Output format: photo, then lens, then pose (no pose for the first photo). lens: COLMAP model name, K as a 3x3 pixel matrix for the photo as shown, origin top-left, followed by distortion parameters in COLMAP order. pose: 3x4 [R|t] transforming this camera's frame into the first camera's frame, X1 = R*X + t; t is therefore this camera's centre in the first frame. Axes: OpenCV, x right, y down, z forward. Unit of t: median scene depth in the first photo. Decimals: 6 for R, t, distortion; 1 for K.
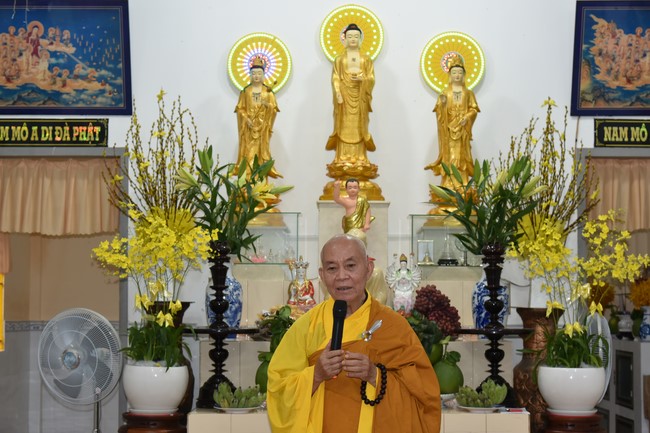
lens RADIAL K [[1157.8, 0, 325.0], [0, 1157.8, 216.5], [0, 0, 1]] dist [-0.029429, 0.001257]
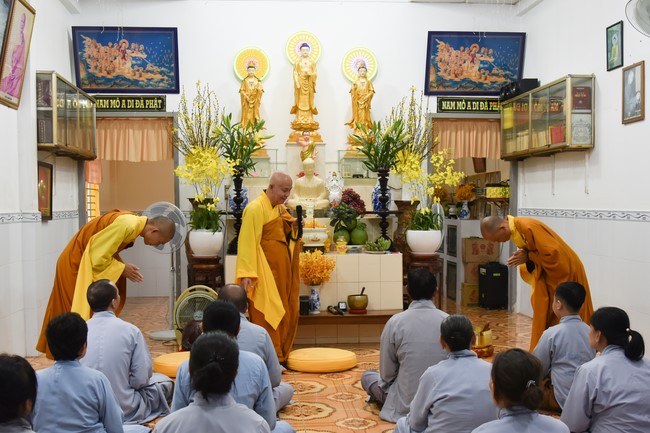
lens RADIAL K [[799.8, 0, 325.0], [0, 799.8, 216.5], [0, 0, 1]] dist [-0.025803, -0.011763]
pose [[0.995950, -0.008282, 0.089528, -0.058683], [0.000140, 0.995891, 0.090565, -0.011437], [-0.089910, -0.090186, 0.991858, -0.256456]]
